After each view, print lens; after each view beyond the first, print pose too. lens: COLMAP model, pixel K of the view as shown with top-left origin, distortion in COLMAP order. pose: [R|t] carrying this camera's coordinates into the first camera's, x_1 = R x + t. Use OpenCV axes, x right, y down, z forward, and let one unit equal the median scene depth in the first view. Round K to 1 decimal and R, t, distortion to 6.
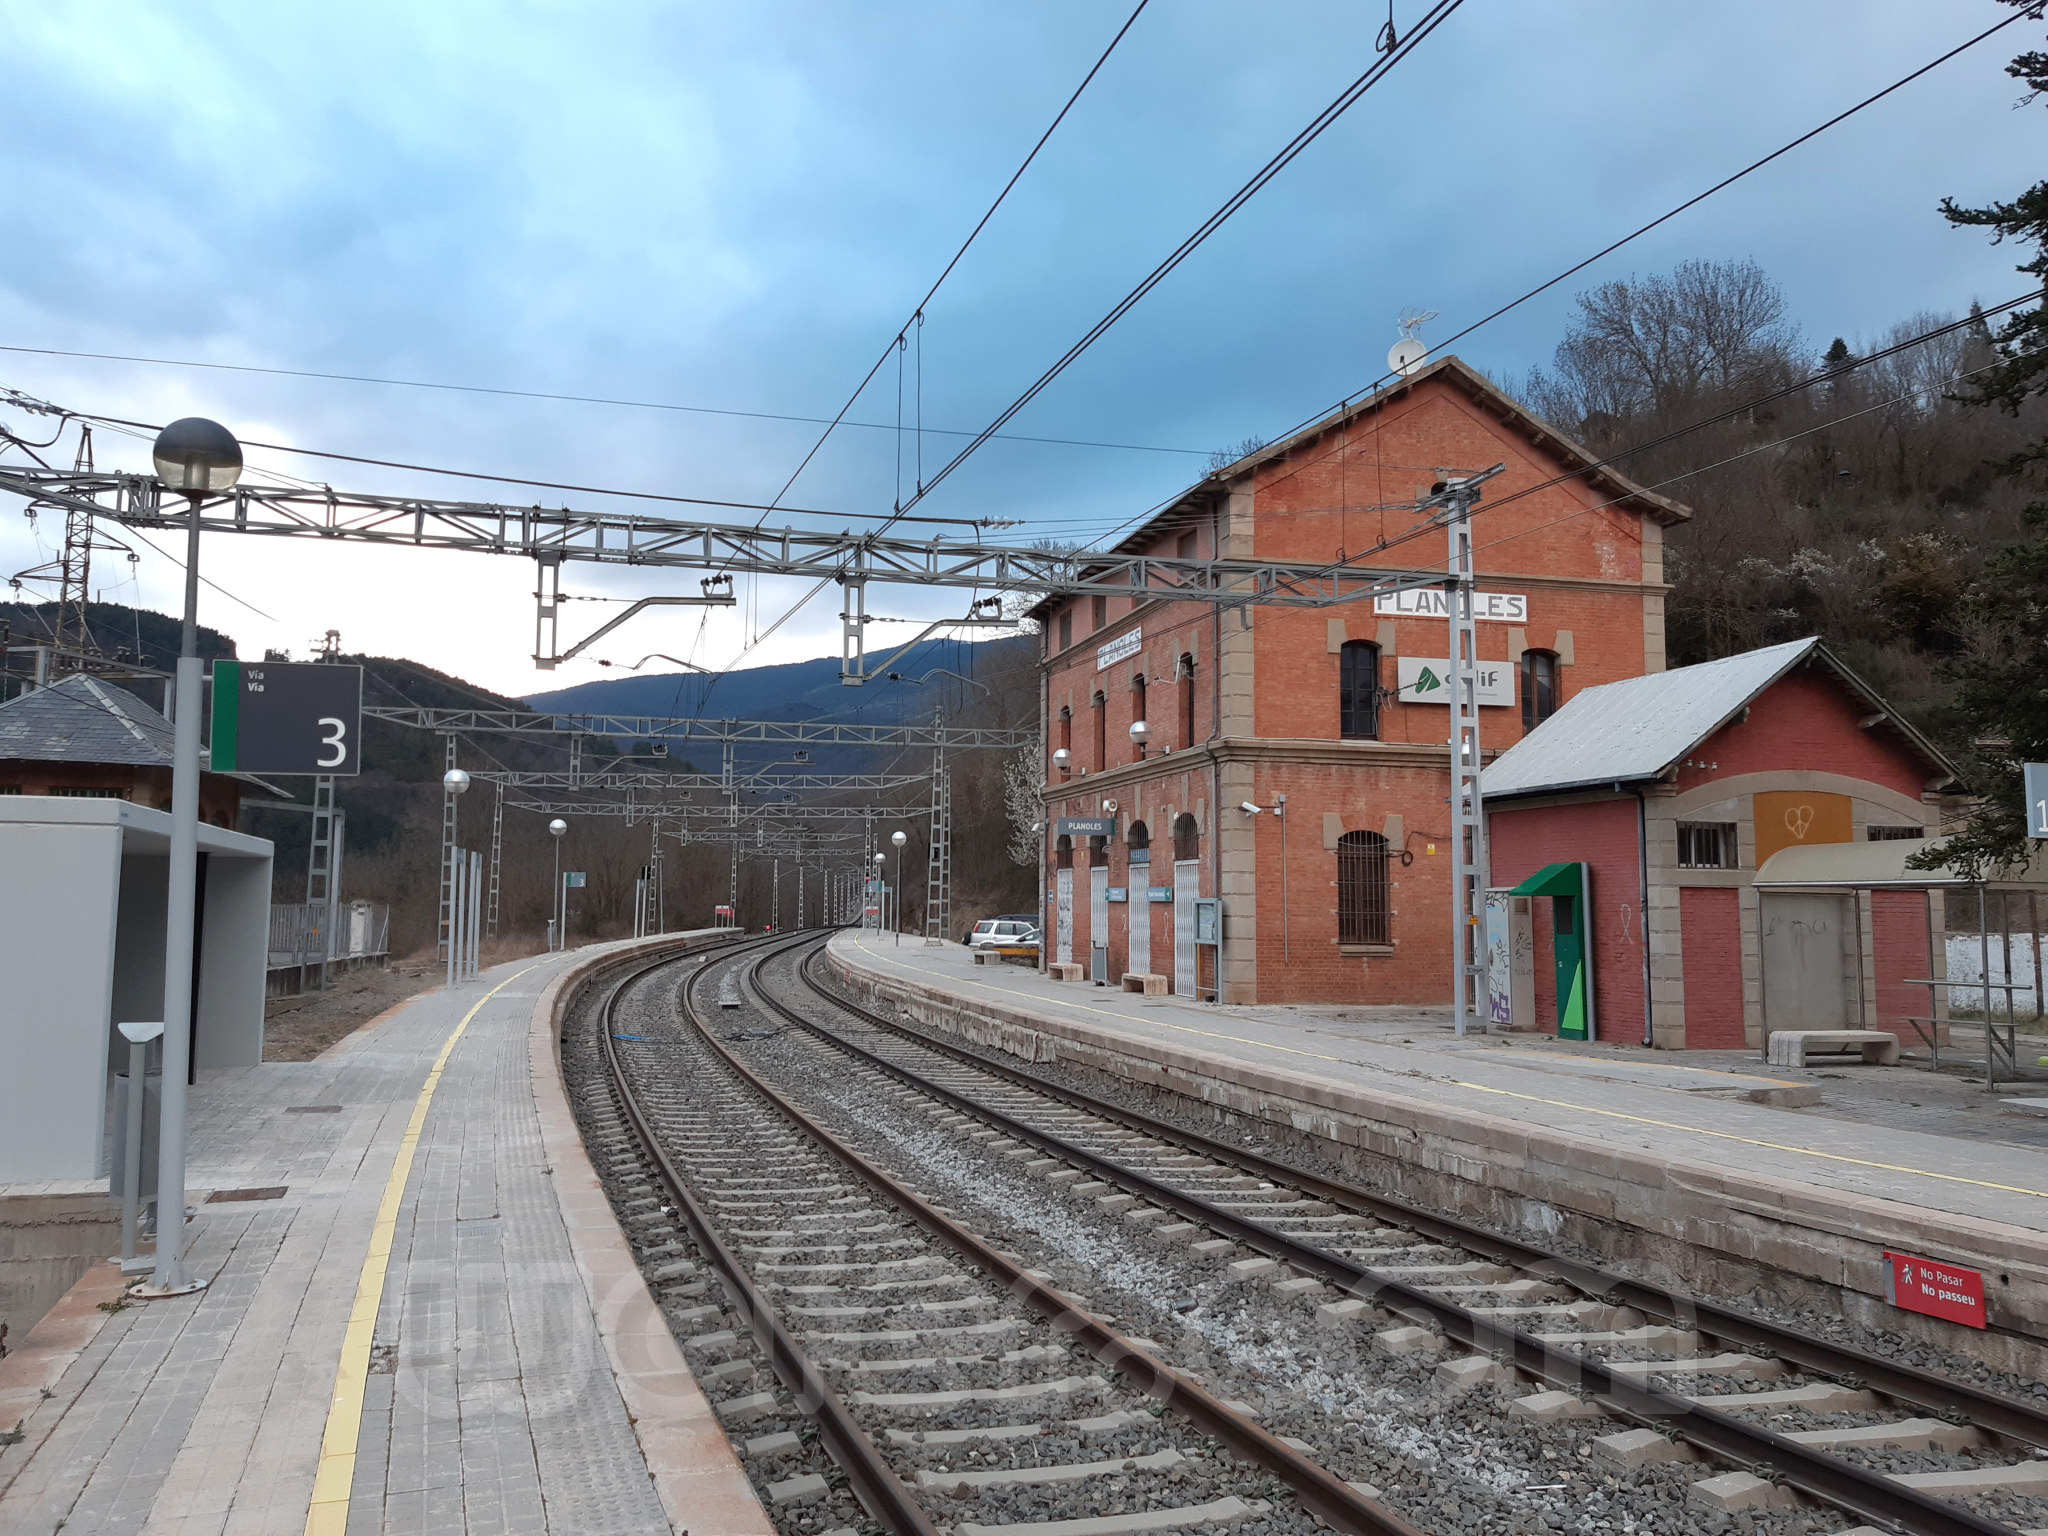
lens RADIAL K [[1572.9, 0, 991.3], [0, 1572.9, 730.6], [0, 0, 1]] dist [0.076321, -0.137200]
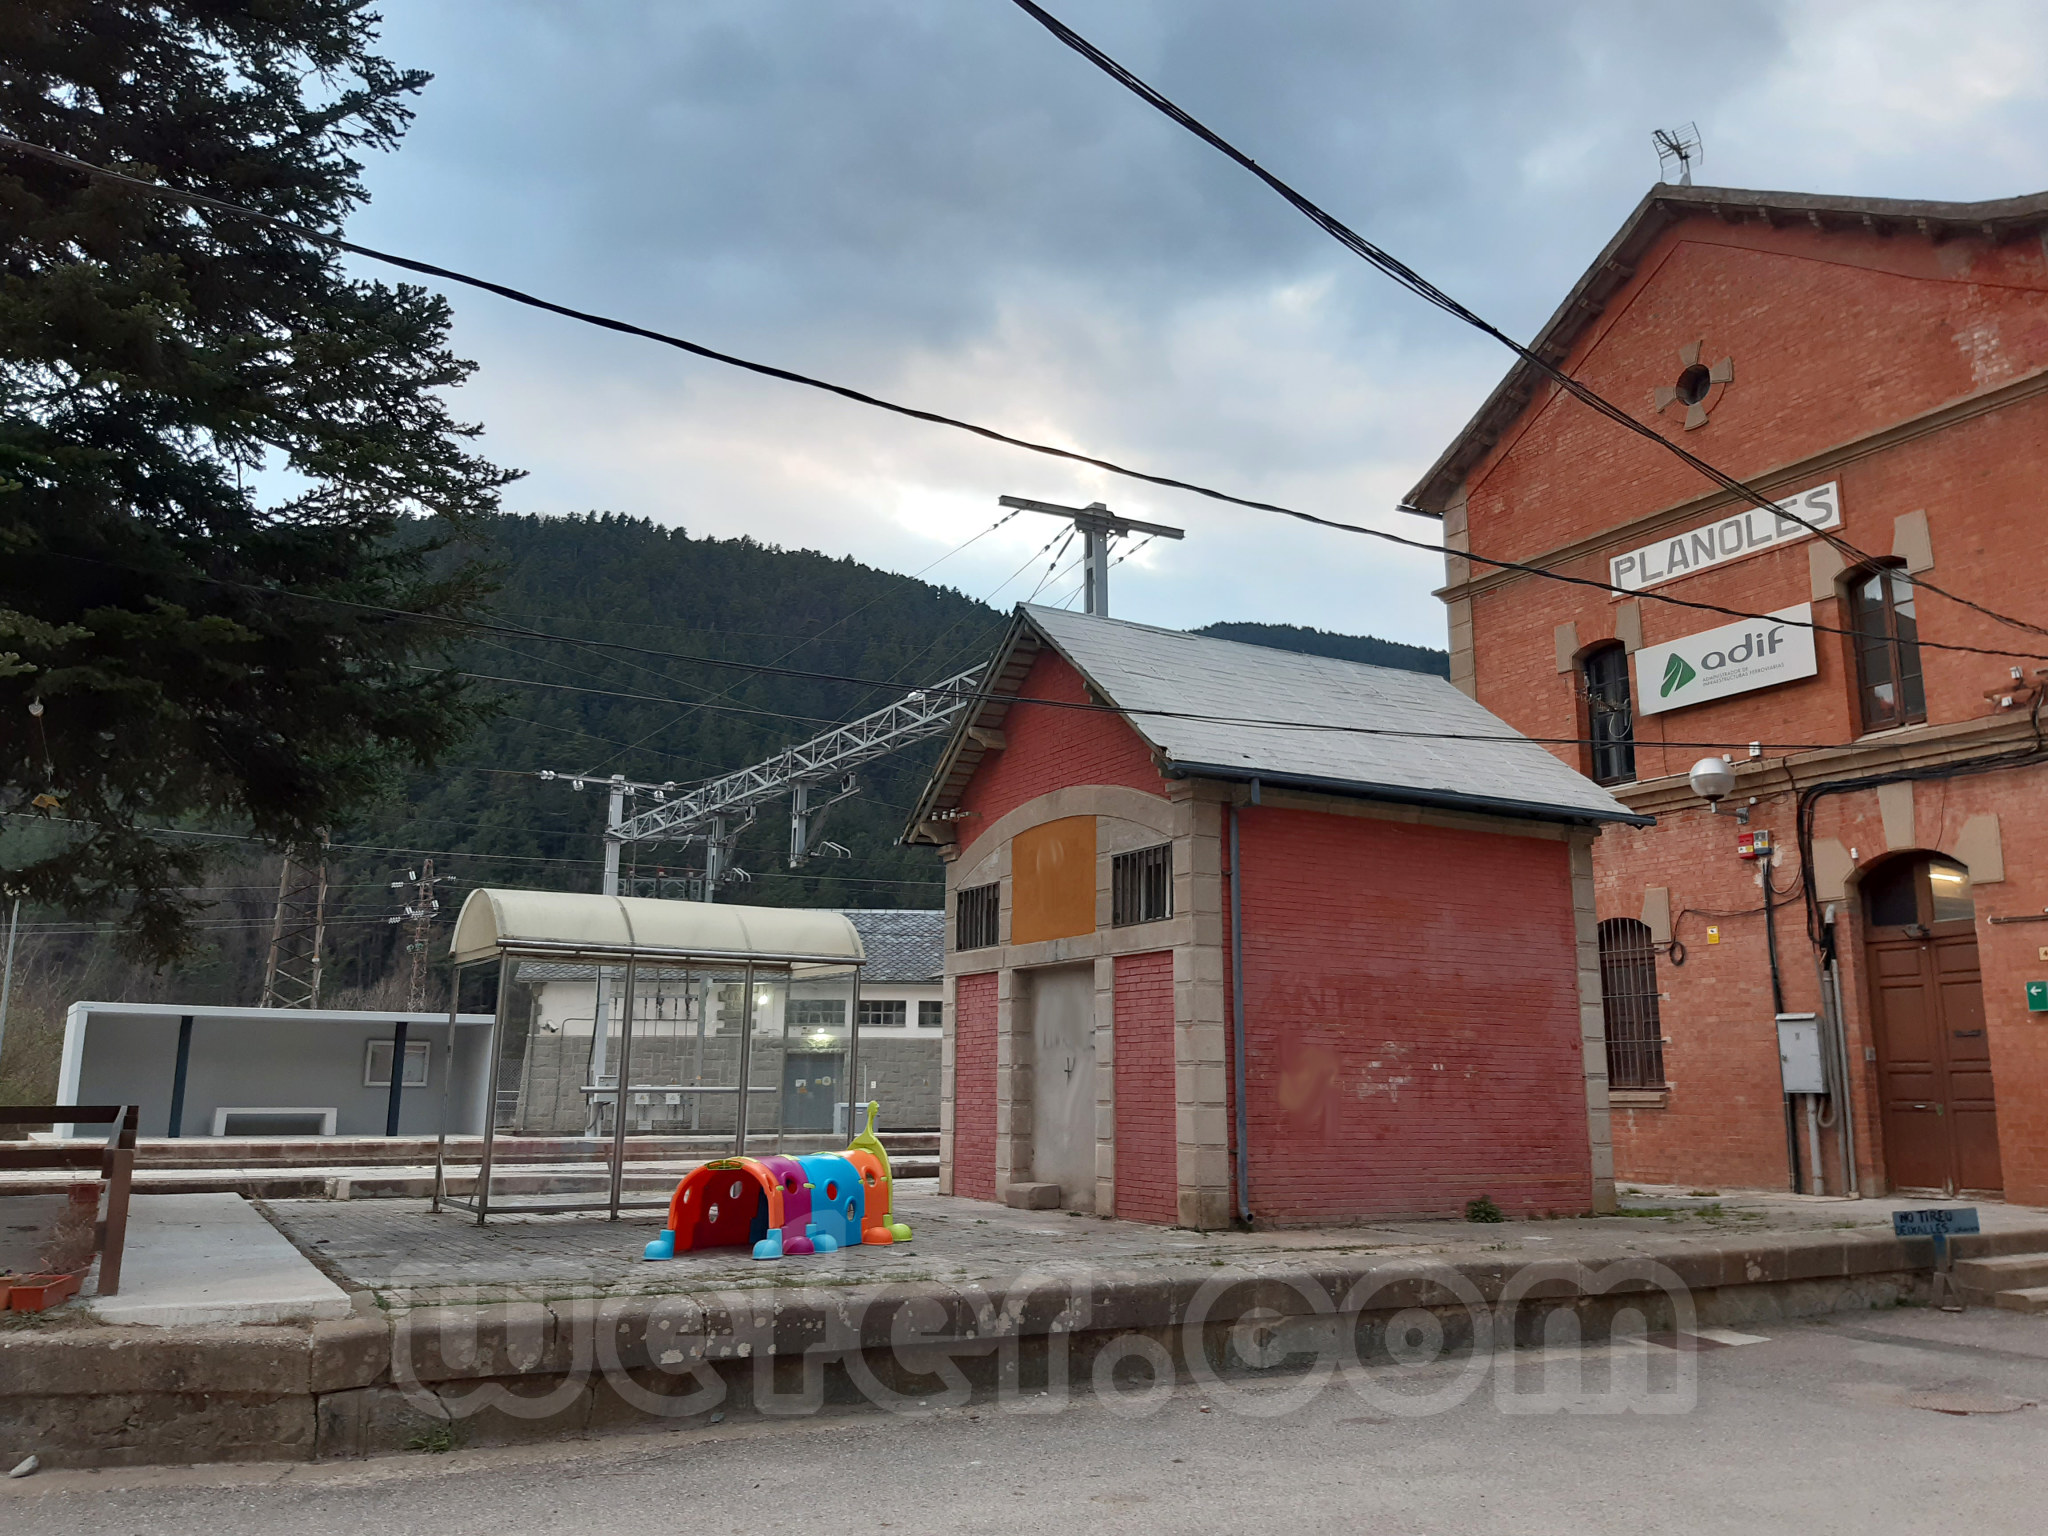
lens RADIAL K [[1572.9, 0, 1025.2], [0, 1572.9, 750.7], [0, 0, 1]] dist [0.076321, -0.137200]
pose [[0.269114, -0.210260, -0.939877, 0.805140], [0.100189, 0.976696, -0.189810, 0.094999], [0.957883, -0.043085, 0.283909, 0.559554]]
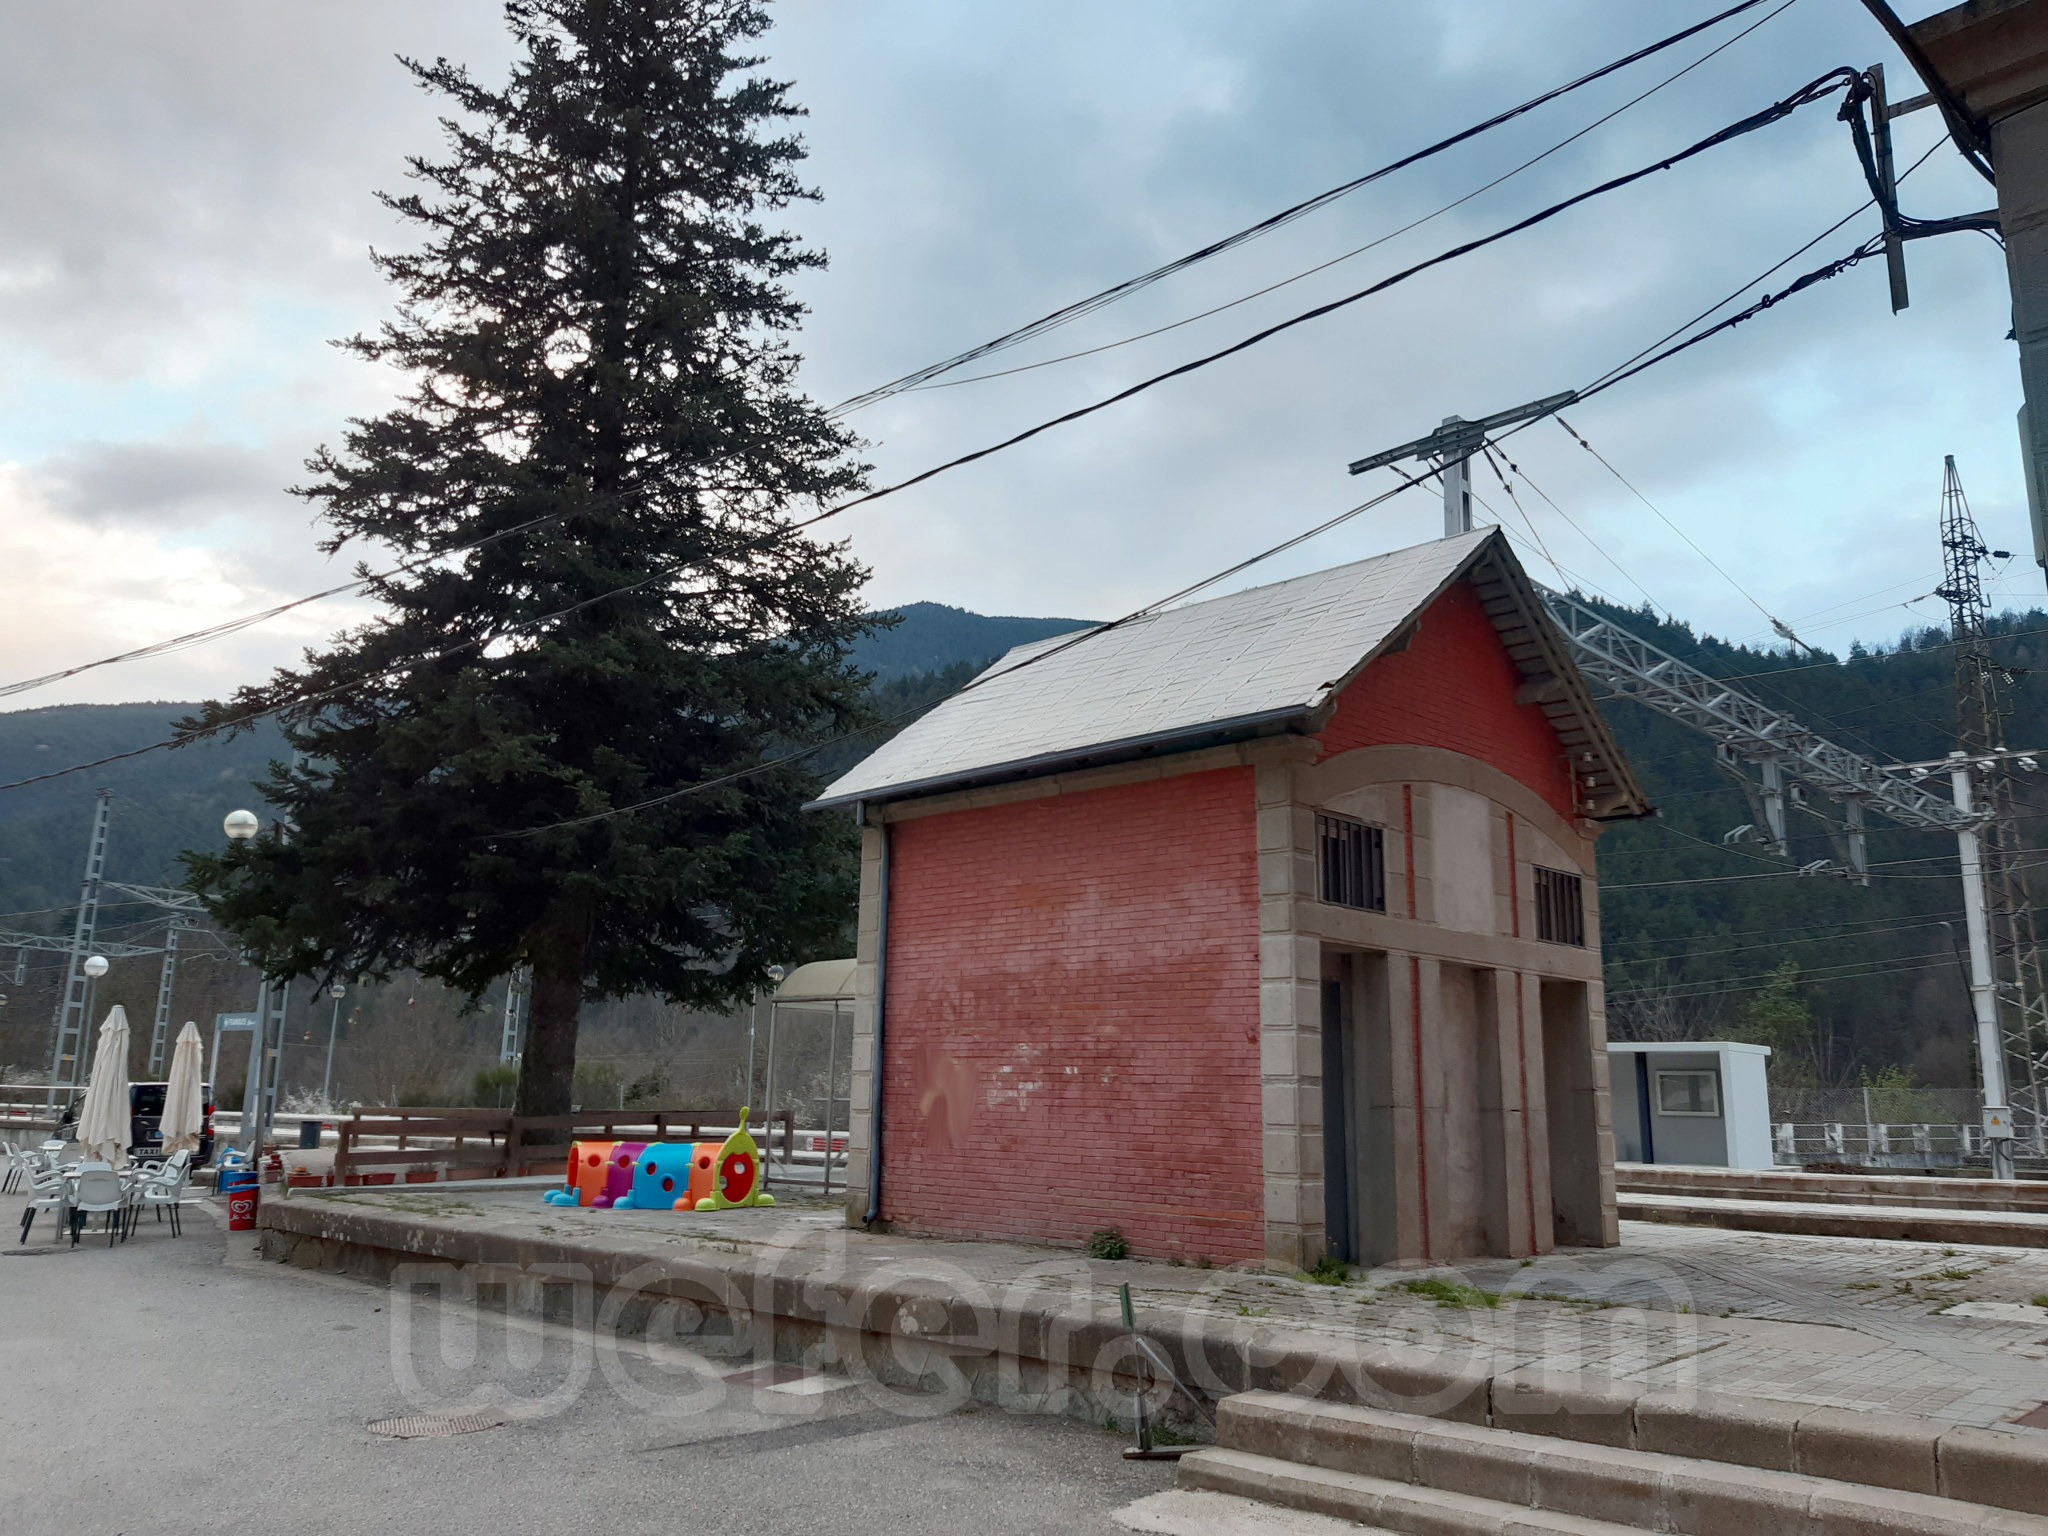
lens RADIAL K [[1572.9, 0, 1030.7], [0, 1572.9, 746.5], [0, 0, 1]] dist [0.076321, -0.137200]
pose [[-0.844555, -0.142711, -0.516102, 0.620294], [0.031547, 0.948896, -0.314010, 0.153019], [0.534539, -0.281480, -0.796892, 1.103835]]
